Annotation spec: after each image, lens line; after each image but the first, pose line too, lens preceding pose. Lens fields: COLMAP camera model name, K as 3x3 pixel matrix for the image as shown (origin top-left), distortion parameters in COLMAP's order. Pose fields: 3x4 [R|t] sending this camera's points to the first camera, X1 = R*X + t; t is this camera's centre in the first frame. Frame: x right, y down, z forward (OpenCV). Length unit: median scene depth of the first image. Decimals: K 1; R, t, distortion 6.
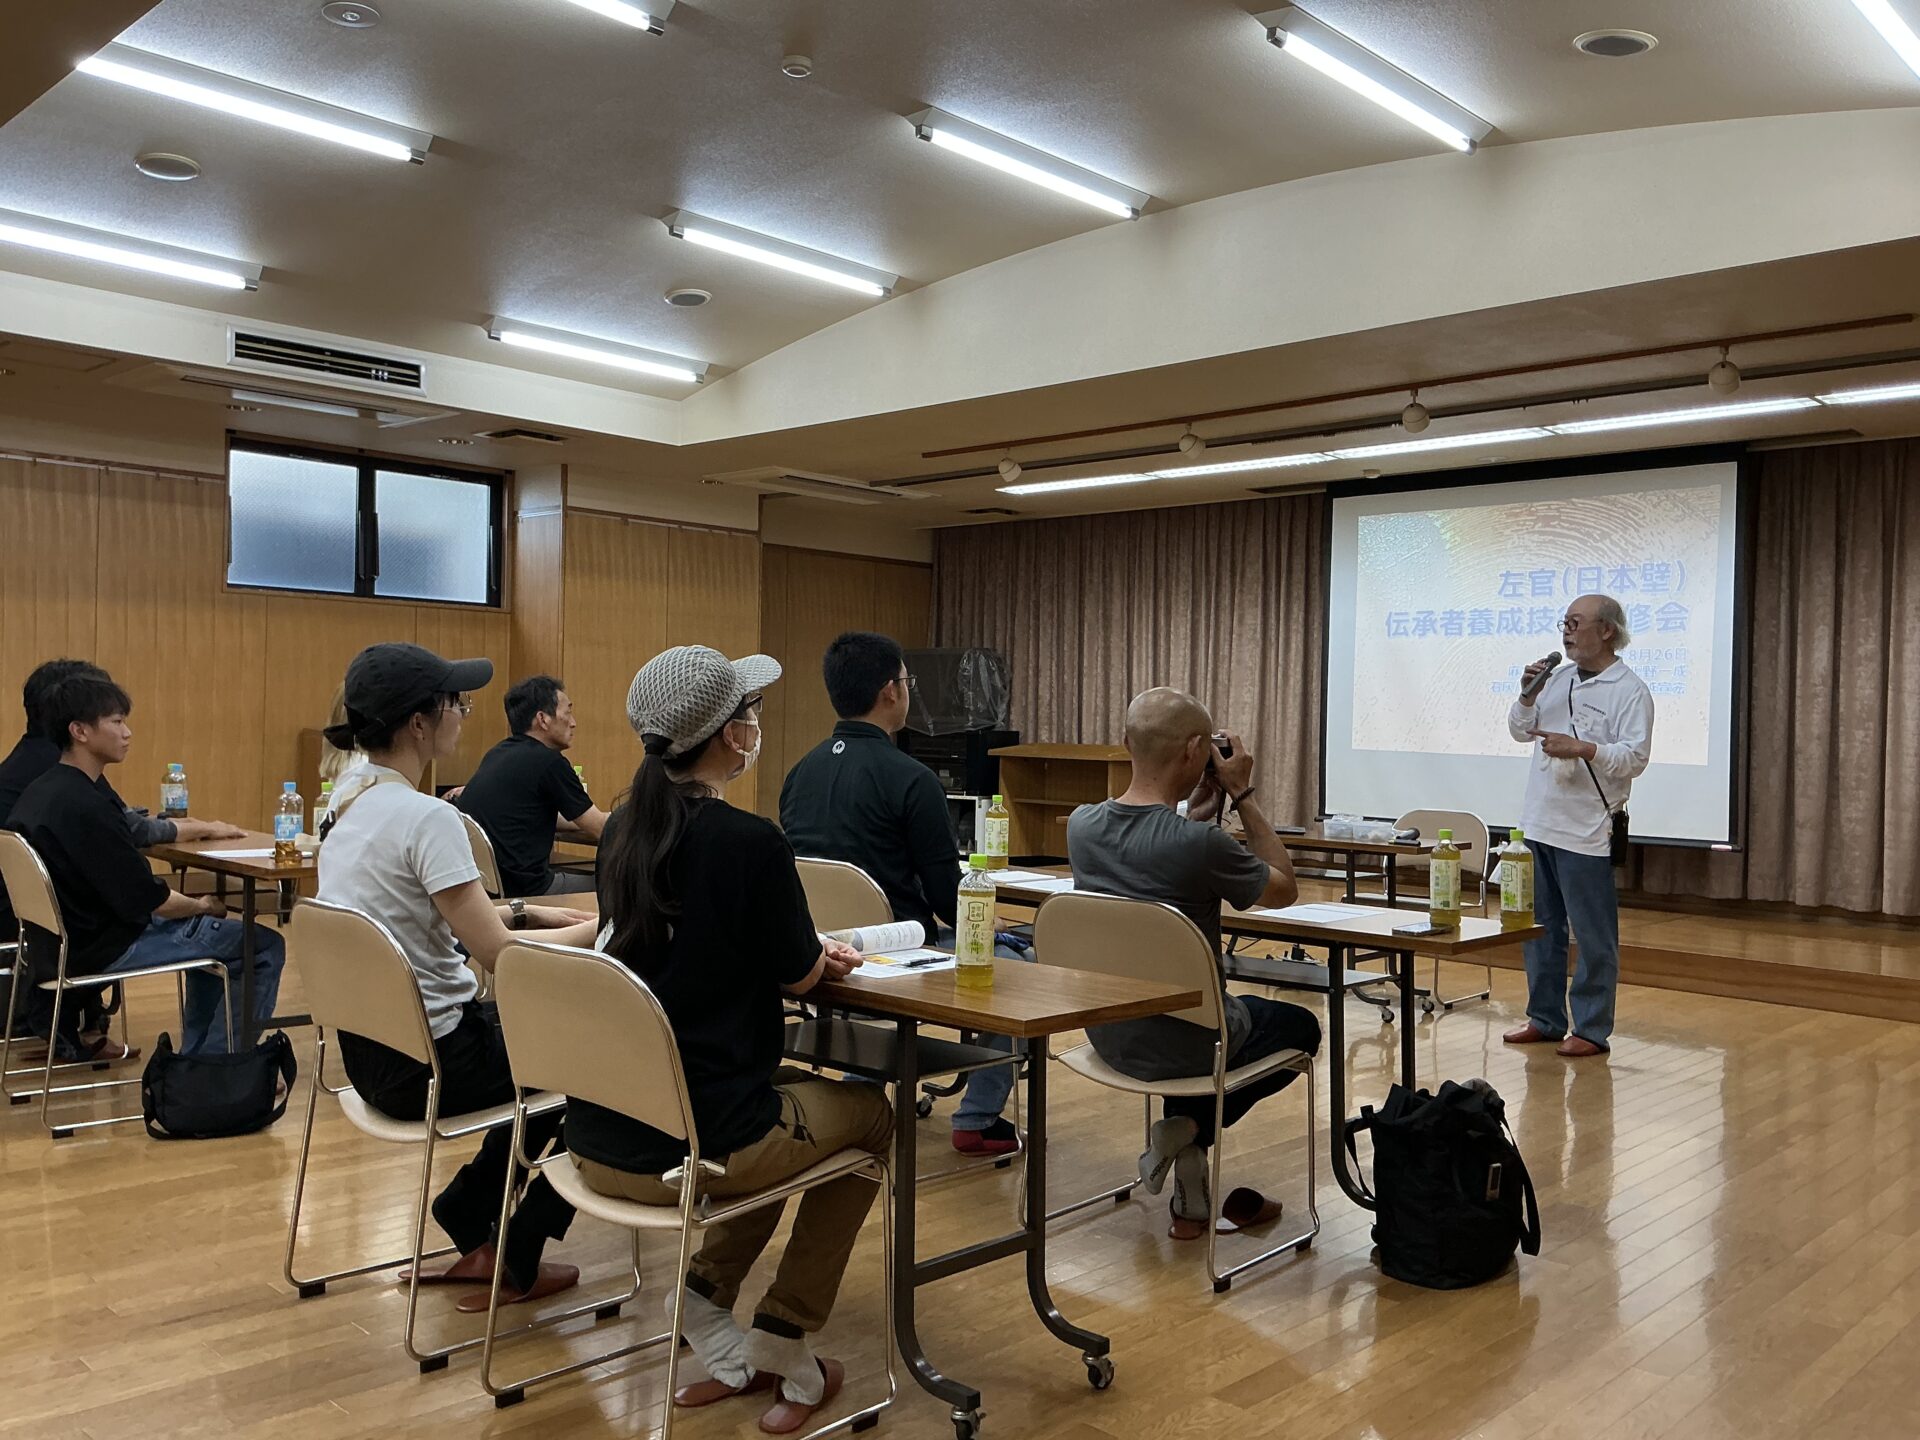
lens RADIAL K [[1586.8, 0, 959.3], [0, 1586.8, 724.3], [0, 0, 1]] dist [-0.014528, -0.015767]
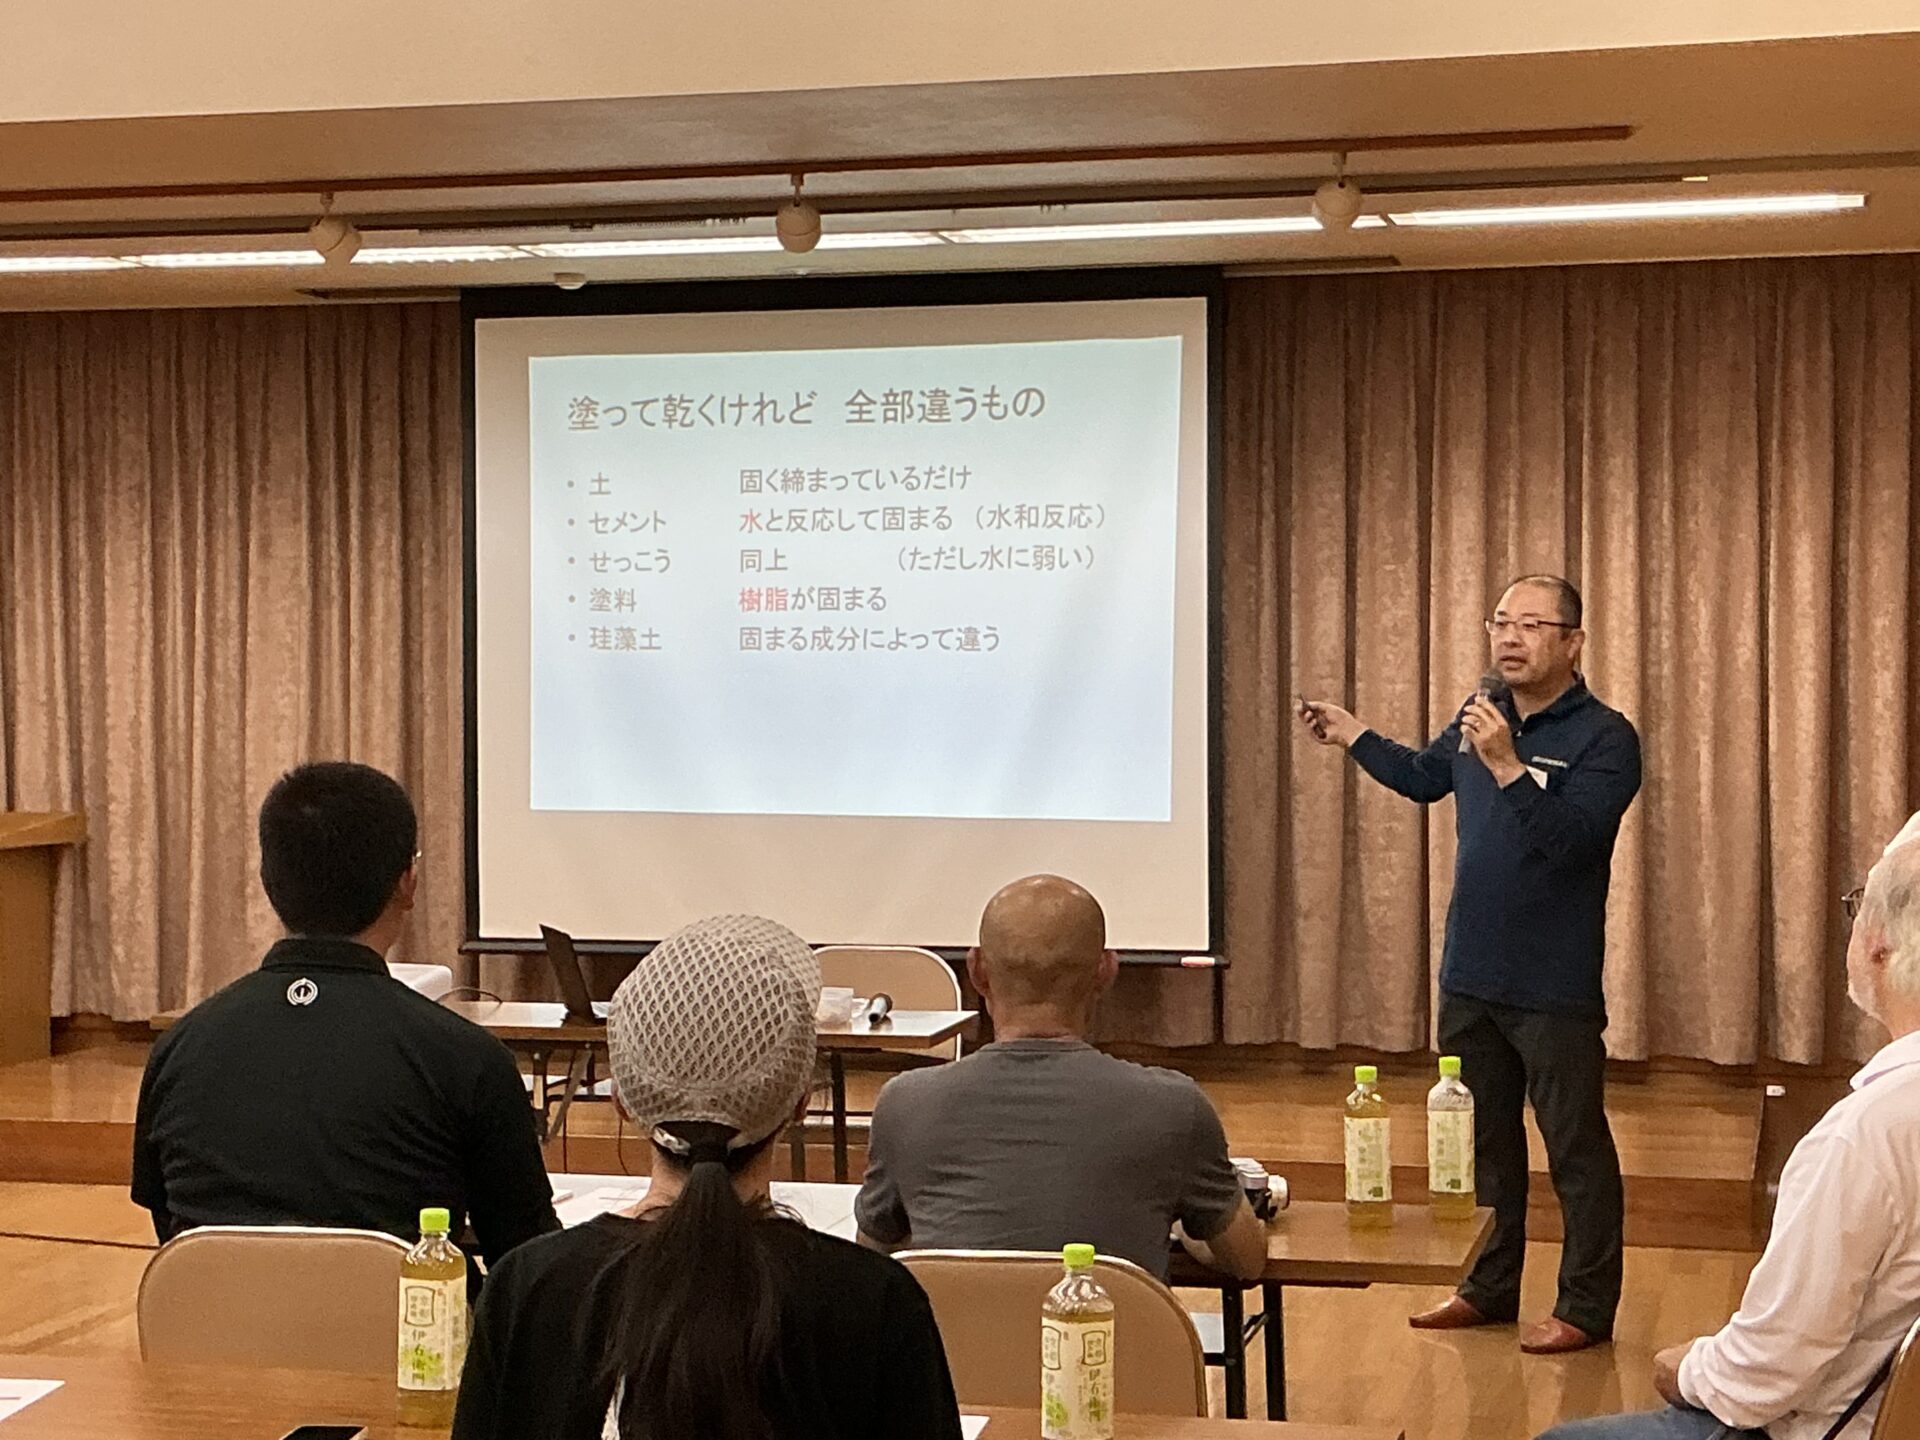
lens RADIAL K [[3321.8, 0, 960.3], [0, 3321.8, 720.1], [0, 0, 1]] dist [0.045163, 0.000000]
pose [[0.854229, -0.034445, 0.518755, -0.222415], [0.021238, 0.999282, 0.031380, -0.050637], [-0.519463, -0.015788, 0.854347, 0.001213]]
